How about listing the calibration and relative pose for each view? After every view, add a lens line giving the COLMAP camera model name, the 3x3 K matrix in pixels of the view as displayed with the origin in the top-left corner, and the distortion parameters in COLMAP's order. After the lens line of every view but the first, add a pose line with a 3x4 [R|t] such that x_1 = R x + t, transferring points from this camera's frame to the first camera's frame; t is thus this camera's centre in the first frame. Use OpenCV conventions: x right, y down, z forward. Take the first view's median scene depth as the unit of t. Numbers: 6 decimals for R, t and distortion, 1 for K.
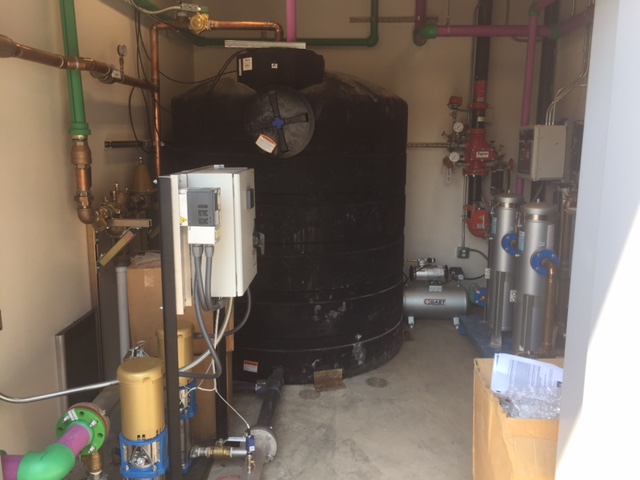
lens RADIAL K [[585.8, 0, 341.7], [0, 585.8, 239.4], [0, 0, 1]] dist [0.081242, -0.131972]
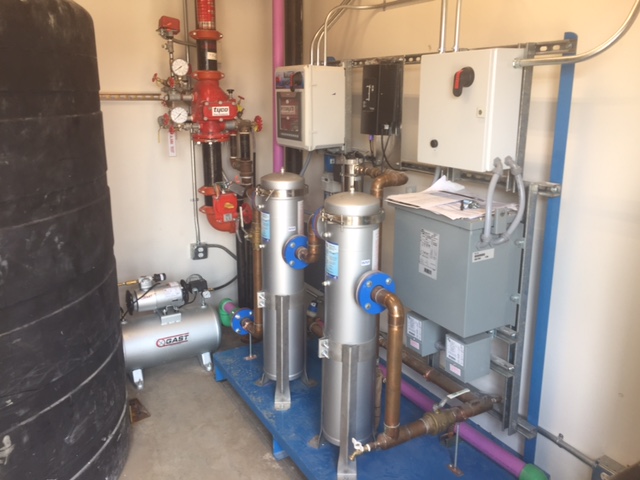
lens RADIAL K [[585.8, 0, 341.7], [0, 585.8, 239.4], [0, 0, 1]] dist [0.081242, -0.131972]
pose [[0.870808, -0.123792, 0.475783, 0.023848], [0.085509, 0.991166, 0.101383, -0.055212], [-0.484131, -0.047602, 0.873700, 0.341632]]
